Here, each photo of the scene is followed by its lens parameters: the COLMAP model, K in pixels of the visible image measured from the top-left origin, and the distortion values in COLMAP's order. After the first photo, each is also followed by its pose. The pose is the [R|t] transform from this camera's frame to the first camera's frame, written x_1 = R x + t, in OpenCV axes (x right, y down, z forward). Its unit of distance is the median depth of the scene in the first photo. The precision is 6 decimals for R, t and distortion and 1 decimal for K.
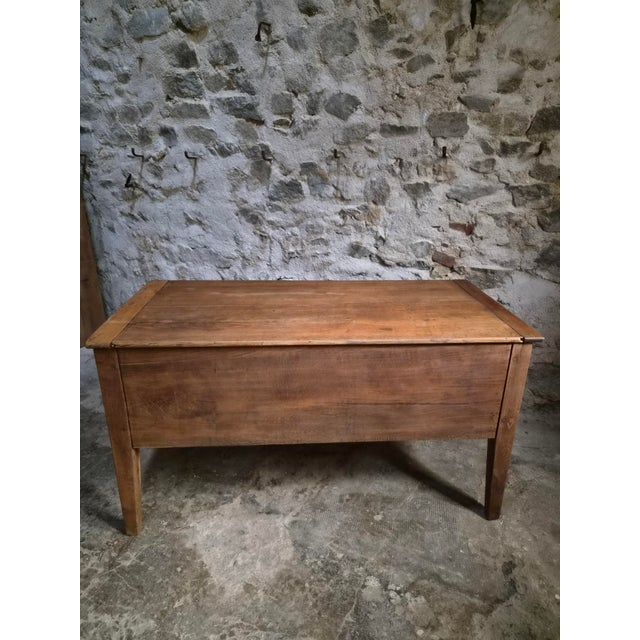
lens RADIAL K [[432.9, 0, 326.9], [0, 432.9, 316.6], [0, 0, 1]] dist [0.062363, -0.048756]
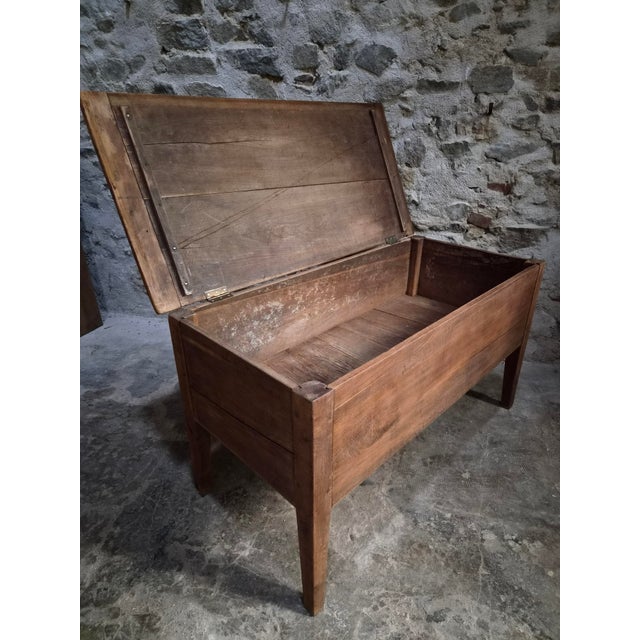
lens RADIAL K [[432.9, 0, 321.0], [0, 432.9, 324.3], [0, 0, 1]] dist [0.062363, -0.048756]
pose [[0.986832, -0.080773, 0.140140, -0.260148], [0.067952, 0.993252, 0.093985, -0.014843], [-0.146786, -0.083225, 0.985661, 0.042892]]
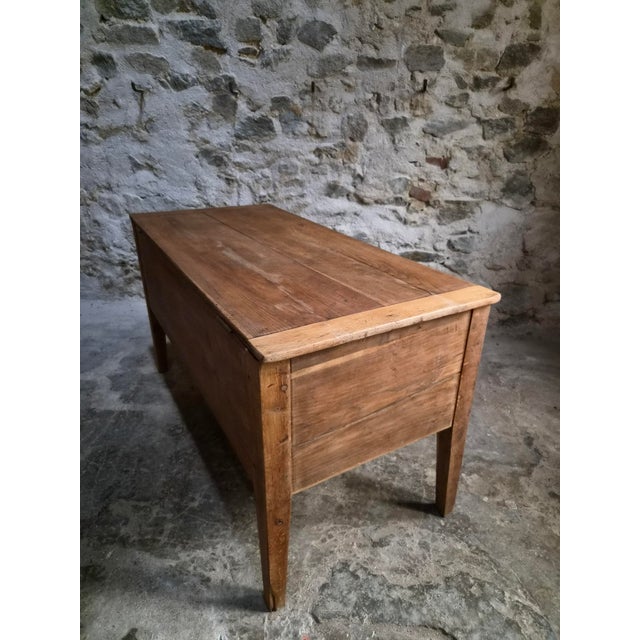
lens RADIAL K [[432.9, 0, 330.3], [0, 432.9, 320.9], [0, 0, 1]] dist [0.062363, -0.048756]
pose [[0.962398, -0.101995, 0.251769, -0.249739], [0.083278, 0.992985, 0.083937, 0.070061], [-0.258564, -0.059814, 0.964140, 0.012107]]
